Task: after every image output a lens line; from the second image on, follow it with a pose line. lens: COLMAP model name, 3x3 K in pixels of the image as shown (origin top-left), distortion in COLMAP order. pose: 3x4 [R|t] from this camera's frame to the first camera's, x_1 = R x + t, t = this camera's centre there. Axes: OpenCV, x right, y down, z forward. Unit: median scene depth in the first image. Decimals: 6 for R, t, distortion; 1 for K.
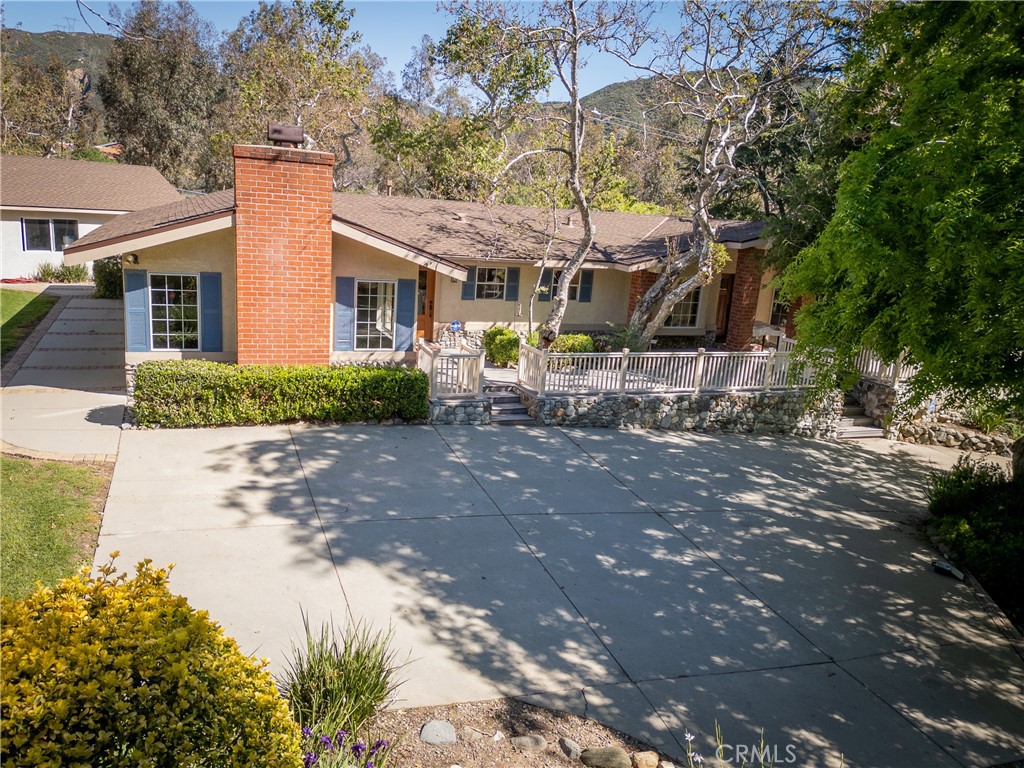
lens RADIAL K [[717.5, 0, 513.9], [0, 717.5, 381.1], [0, 0, 1]] dist [0.088420, -0.084262]
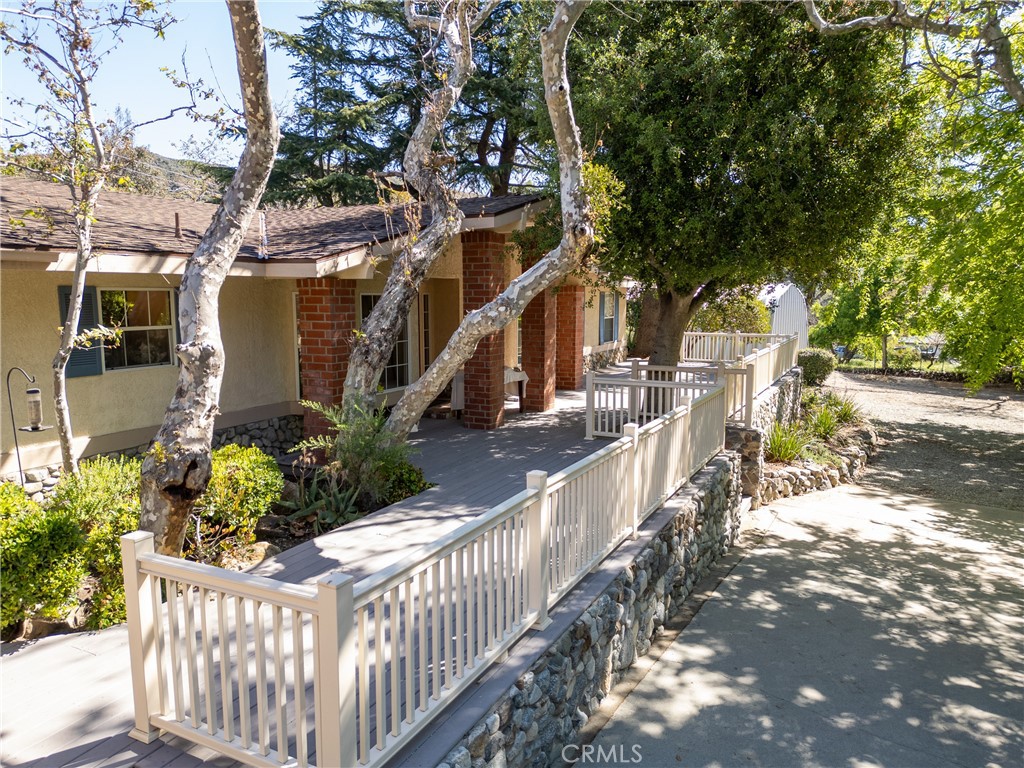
lens RADIAL K [[717.5, 0, 513.9], [0, 717.5, 381.1], [0, 0, 1]] dist [0.088420, -0.084262]
pose [[0.757307, -0.154229, 0.634586, -0.031686], [0.211350, 0.977300, -0.014700, -0.069083], [-0.617913, 0.145252, 0.772713, 0.683791]]
